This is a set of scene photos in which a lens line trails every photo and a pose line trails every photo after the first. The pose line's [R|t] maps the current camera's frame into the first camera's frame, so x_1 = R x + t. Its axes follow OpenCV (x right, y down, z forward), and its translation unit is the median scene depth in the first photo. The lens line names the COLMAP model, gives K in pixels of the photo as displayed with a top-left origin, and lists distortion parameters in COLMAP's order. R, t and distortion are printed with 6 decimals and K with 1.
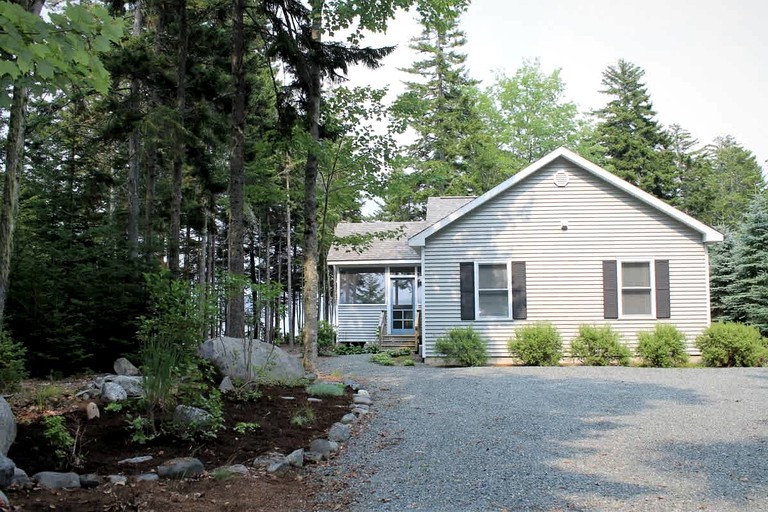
lens RADIAL K [[663.3, 0, 384.0], [0, 663.3, 256.0], [0, 0, 1]] dist [-0.000259, 0.002763]
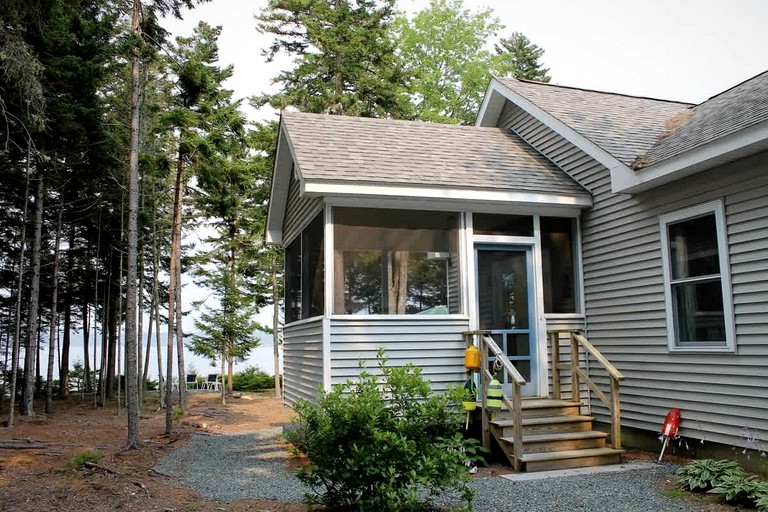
lens RADIAL K [[663.3, 0, 384.0], [0, 663.3, 256.0], [0, 0, 1]] dist [-0.000259, 0.002763]
pose [[0.931234, 0.045715, 0.361543, -0.164494], [-0.027233, 0.998056, -0.056054, 0.061569], [-0.363403, 0.042353, 0.930669, 0.677207]]
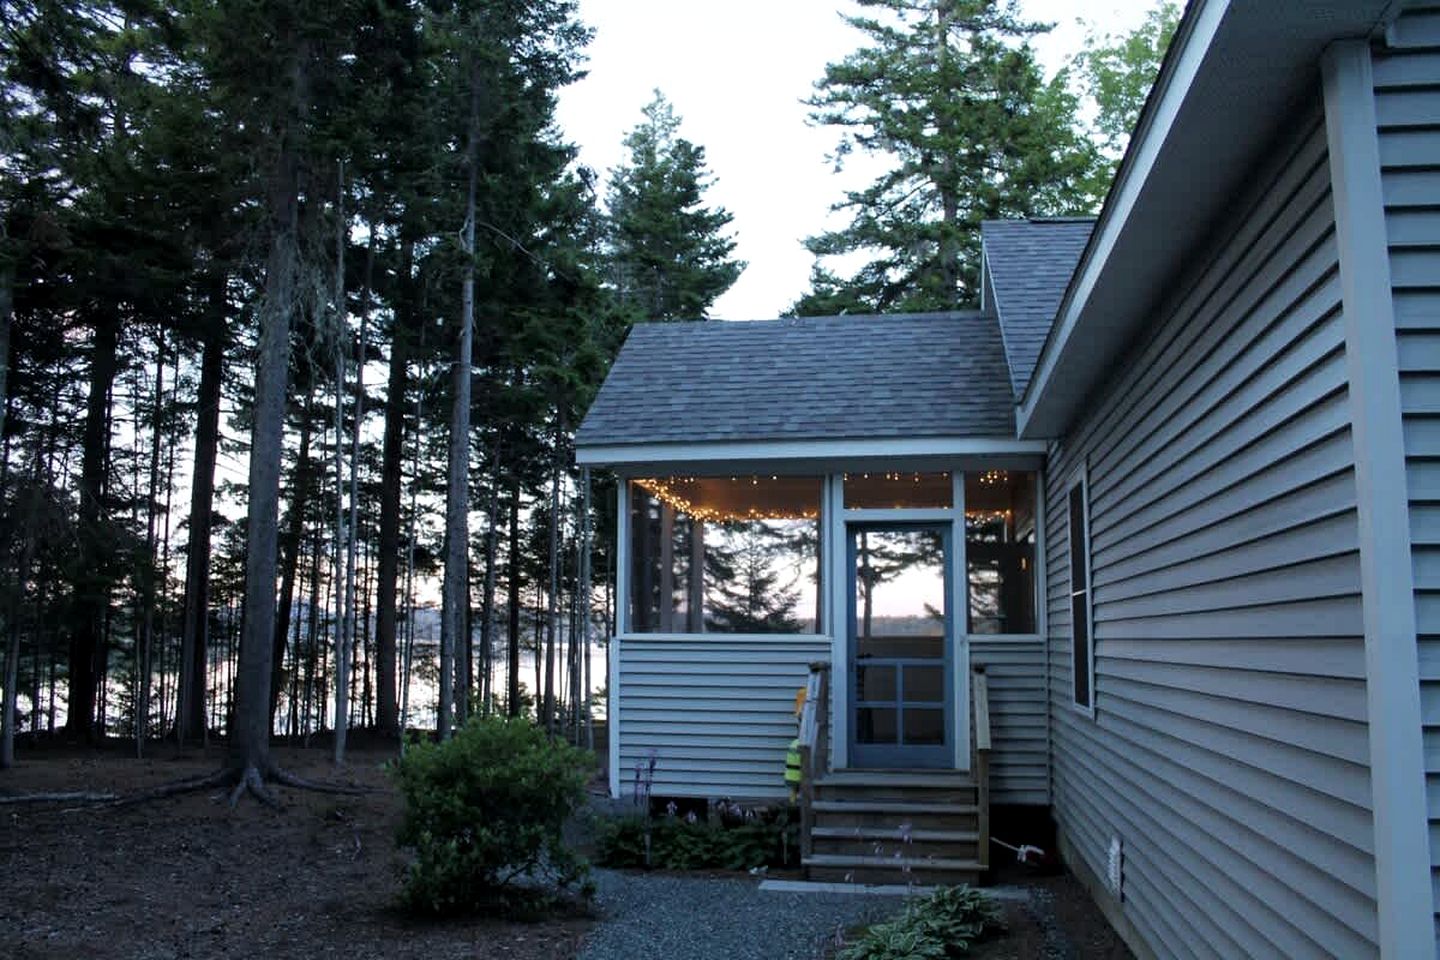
lens RADIAL K [[1243.6, 0, 720.0], [0, 1243.6, 480.0], [0, 0, 1]] dist [-0.000259, 0.002763]
pose [[0.998827, 0.012311, -0.046829, -0.013788], [-0.014511, 0.998792, -0.046937, 0.039643], [0.046195, 0.047562, 0.997800, 0.564796]]
